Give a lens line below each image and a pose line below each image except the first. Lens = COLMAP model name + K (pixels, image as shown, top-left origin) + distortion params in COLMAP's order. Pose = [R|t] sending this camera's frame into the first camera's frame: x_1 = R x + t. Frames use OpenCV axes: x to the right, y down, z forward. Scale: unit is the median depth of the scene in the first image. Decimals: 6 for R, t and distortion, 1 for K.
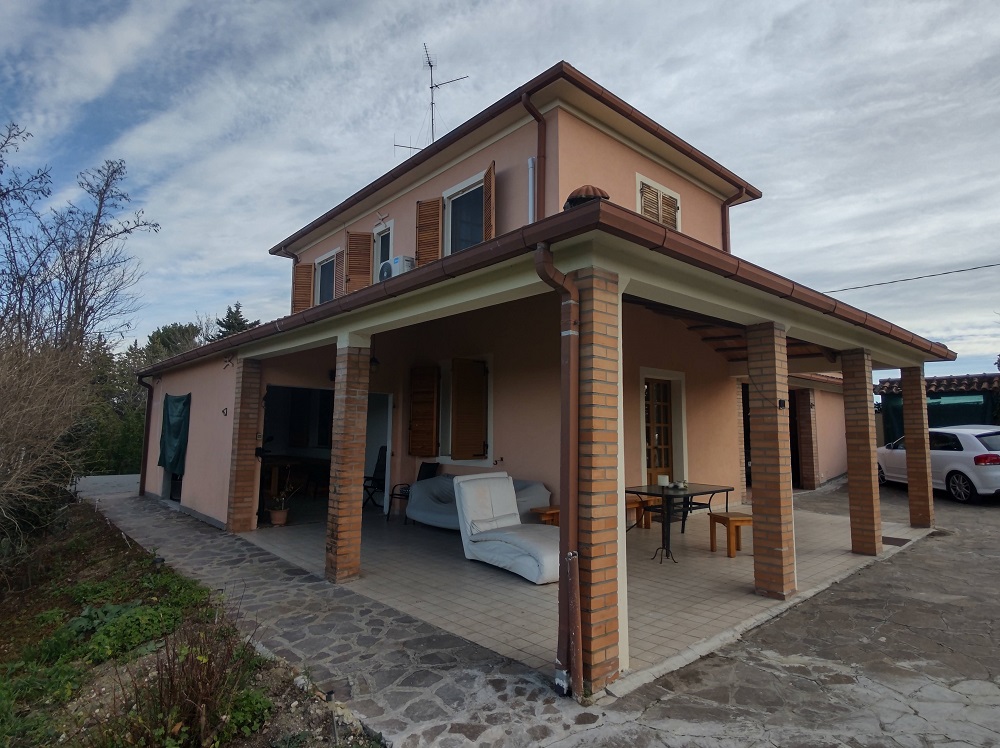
lens RADIAL K [[563.6, 0, 498.6], [0, 563.6, 370.2], [0, 0, 1]] dist [-0.002780, -0.000262]
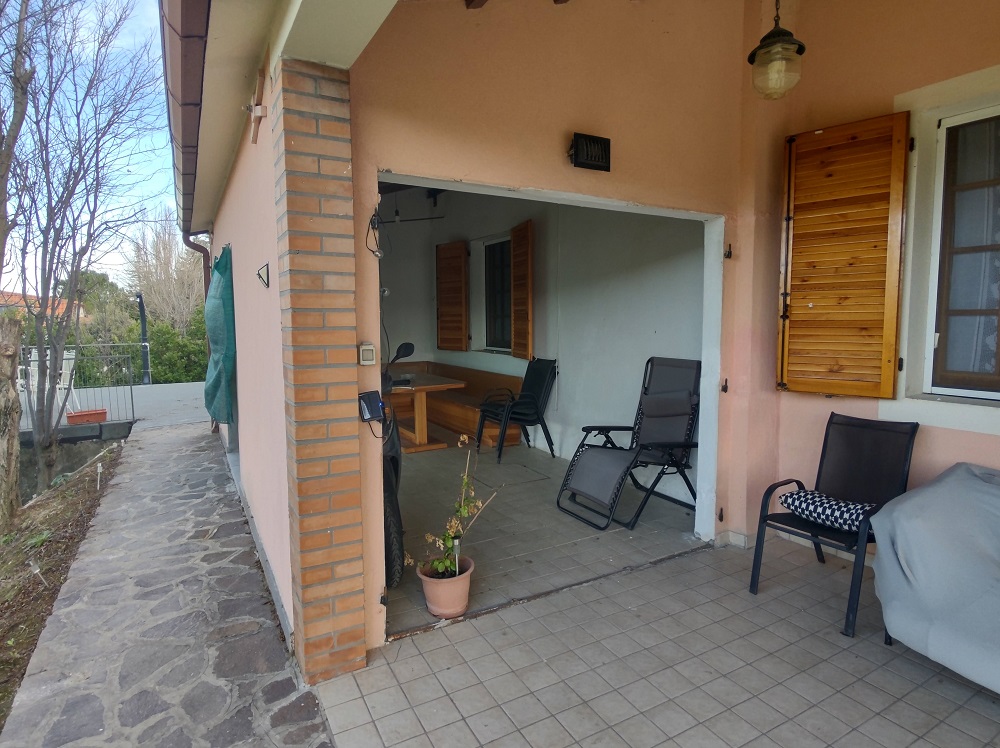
lens RADIAL K [[563.6, 0, 502.4], [0, 563.6, 371.8], [0, 0, 1]] dist [-0.002780, -0.000262]
pose [[0.976006, 0.003537, -0.217715, -0.295348], [0.041550, 0.978470, 0.202162, 0.070972], [0.213743, -0.206357, 0.954846, 0.738449]]
